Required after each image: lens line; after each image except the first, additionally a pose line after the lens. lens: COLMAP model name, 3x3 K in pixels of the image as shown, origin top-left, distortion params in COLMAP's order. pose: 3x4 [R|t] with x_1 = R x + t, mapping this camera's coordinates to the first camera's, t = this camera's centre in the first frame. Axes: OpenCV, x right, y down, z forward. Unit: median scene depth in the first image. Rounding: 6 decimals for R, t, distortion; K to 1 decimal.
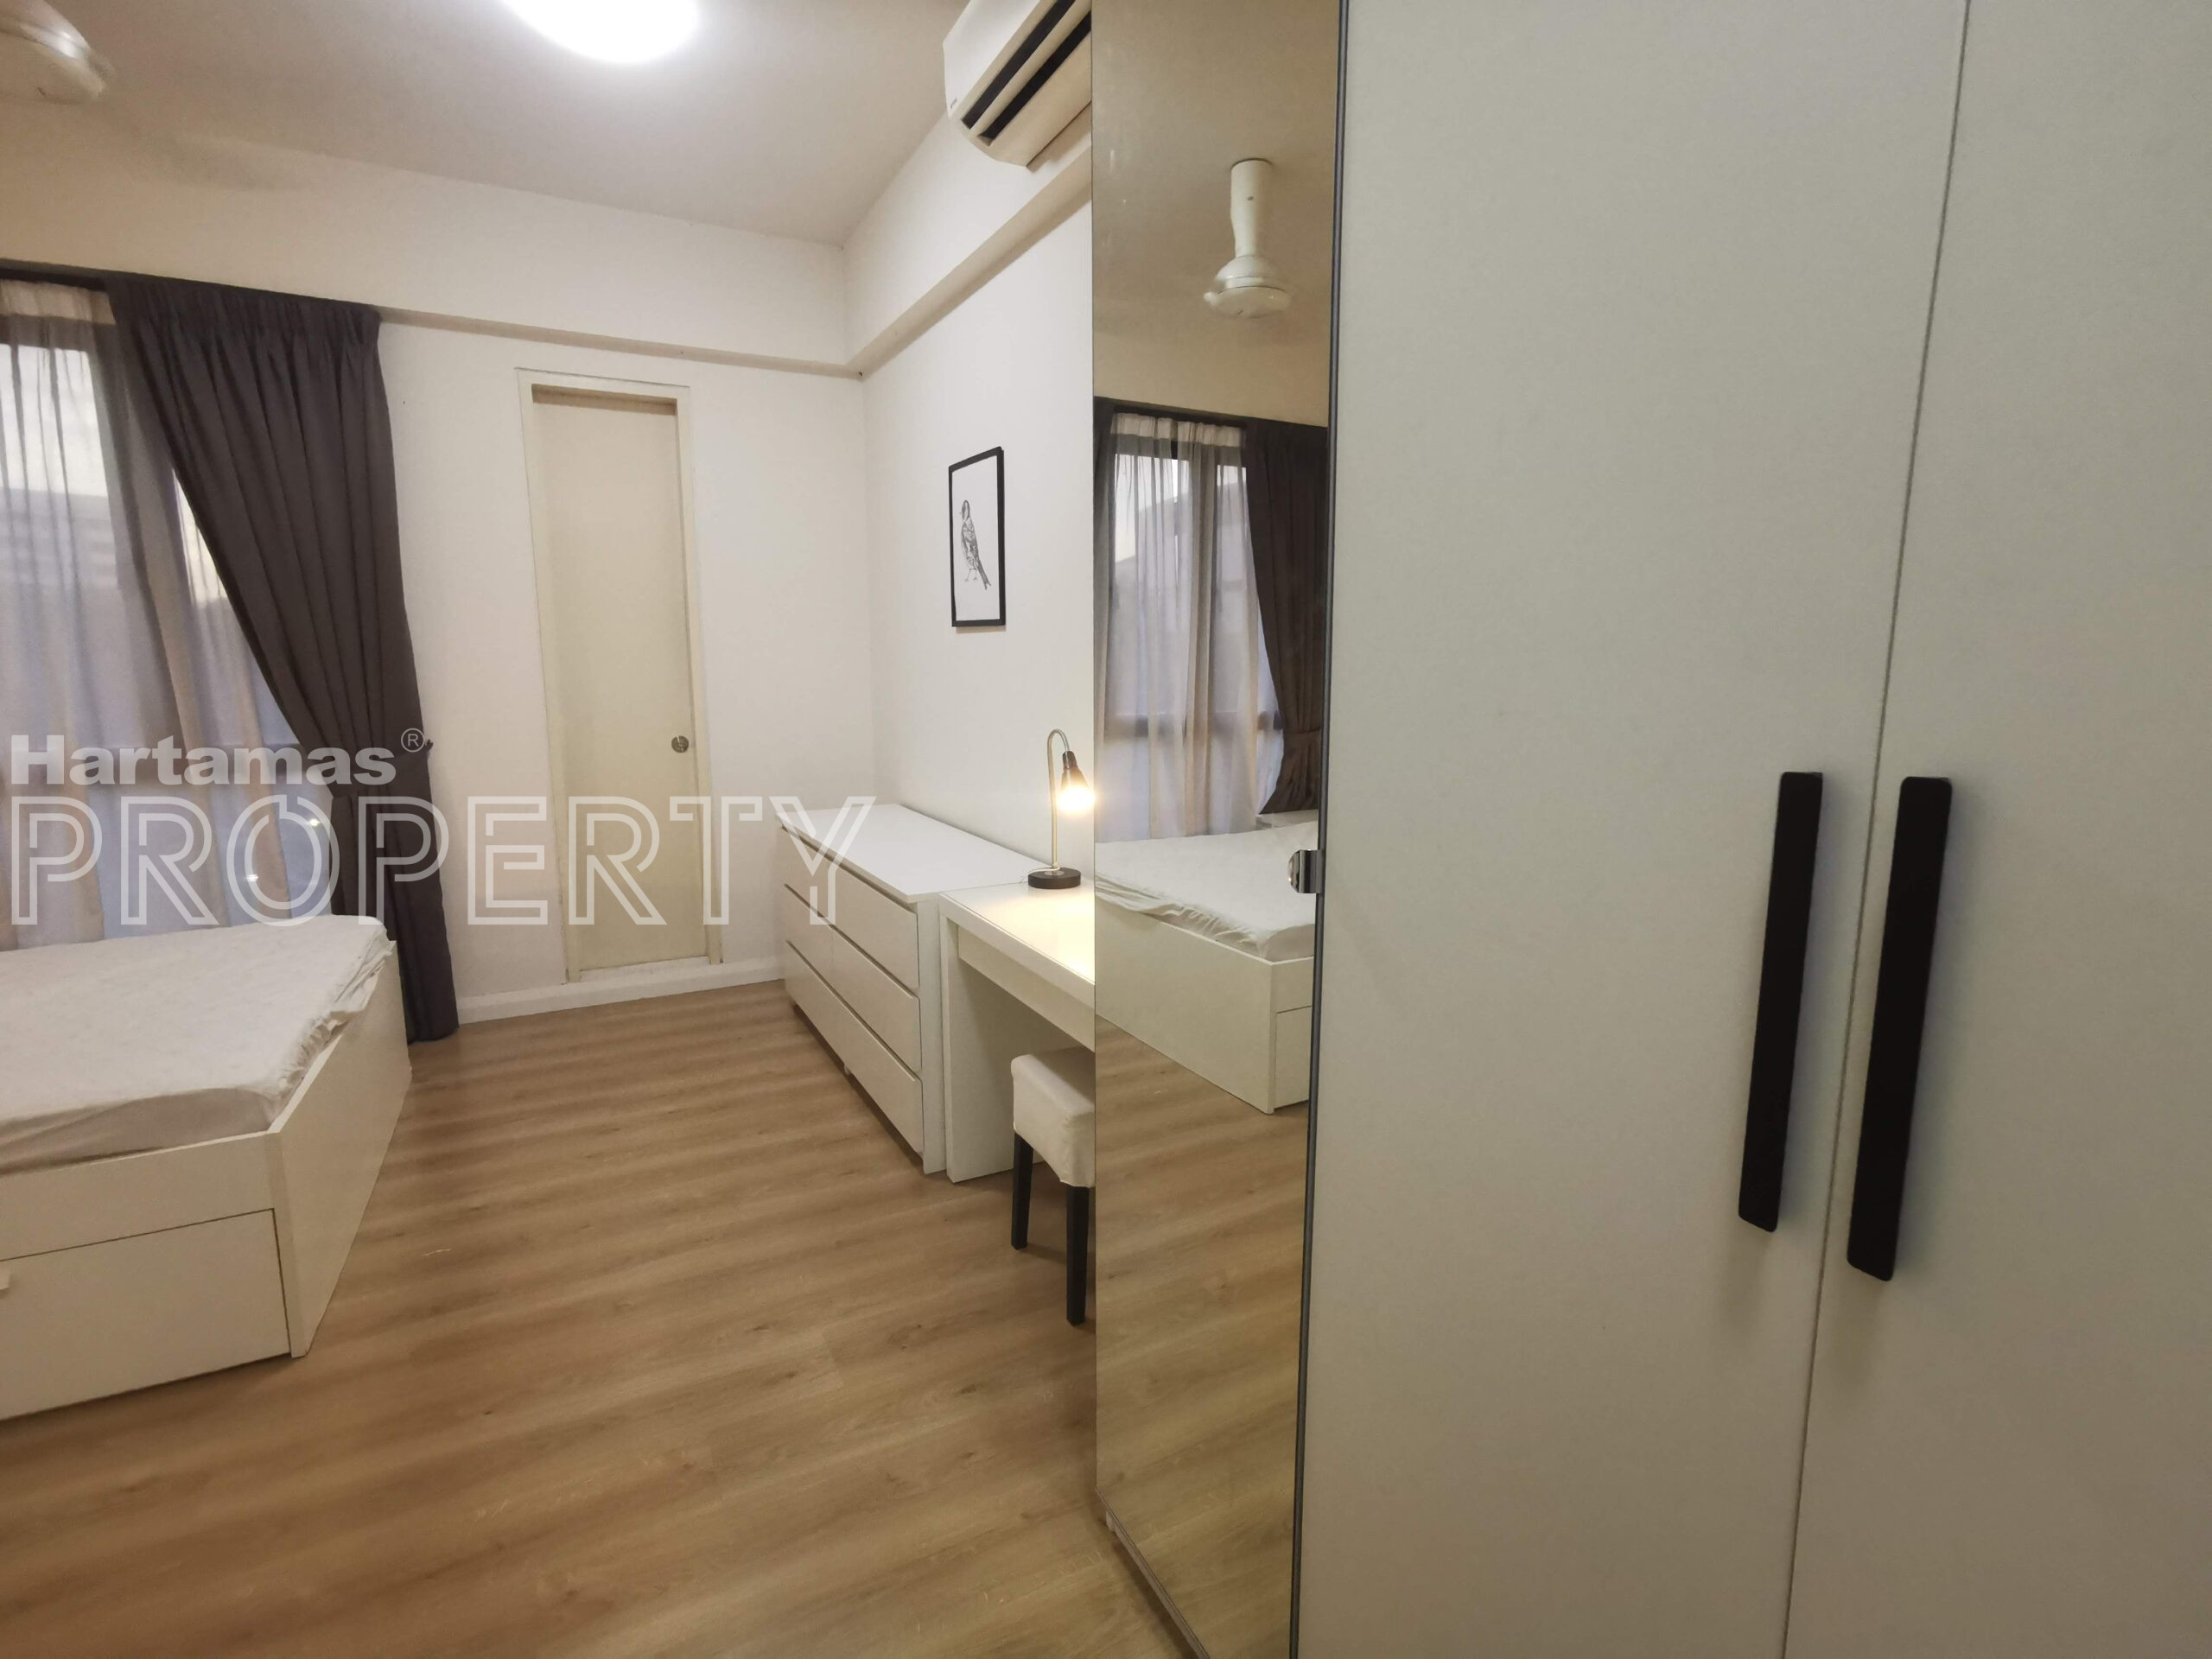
lens RADIAL K [[1079.6, 0, 1111.8], [0, 1079.6, 825.9], [0, 0, 1]] dist [-0.017851, 0.008388]
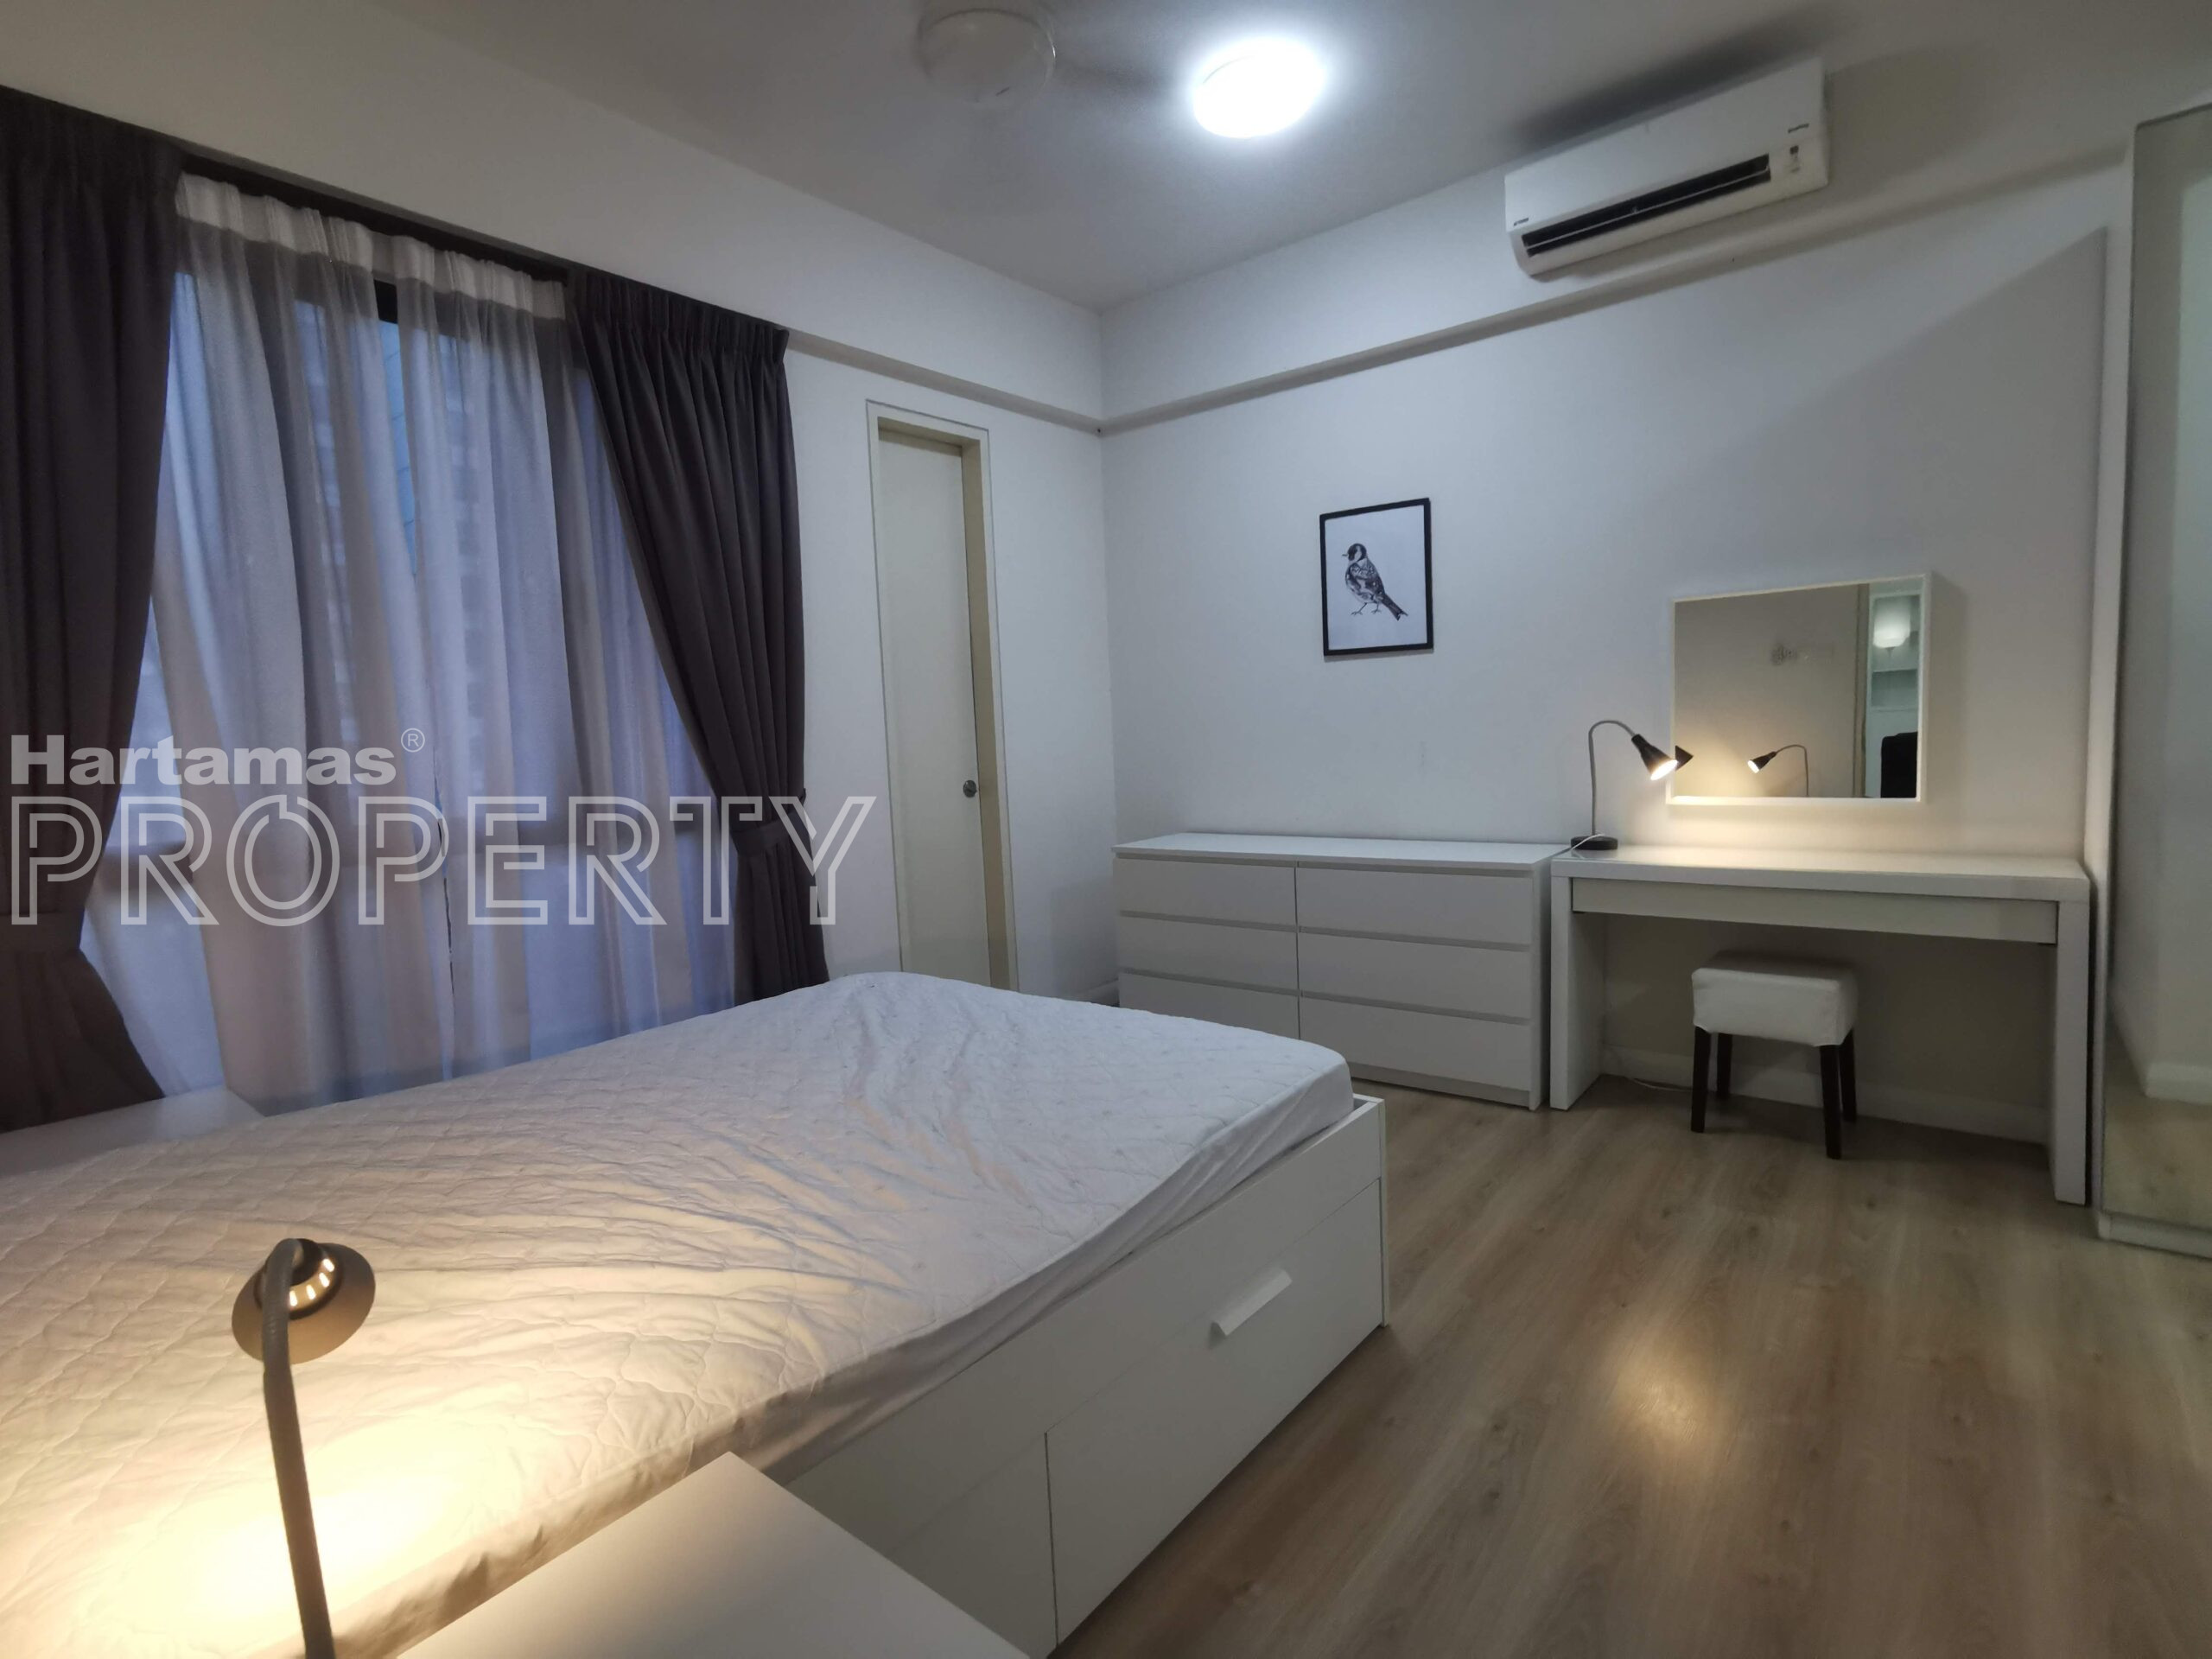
lens RADIAL K [[1079.6, 0, 1106.1], [0, 1079.6, 828.0], [0, 0, 1]] dist [-0.017851, 0.008388]
pose [[0.924196, -0.074595, 0.374562, -0.849036], [0.100877, 0.993589, -0.051029, 0.029729], [-0.368354, 0.084946, 0.925797, 0.065943]]
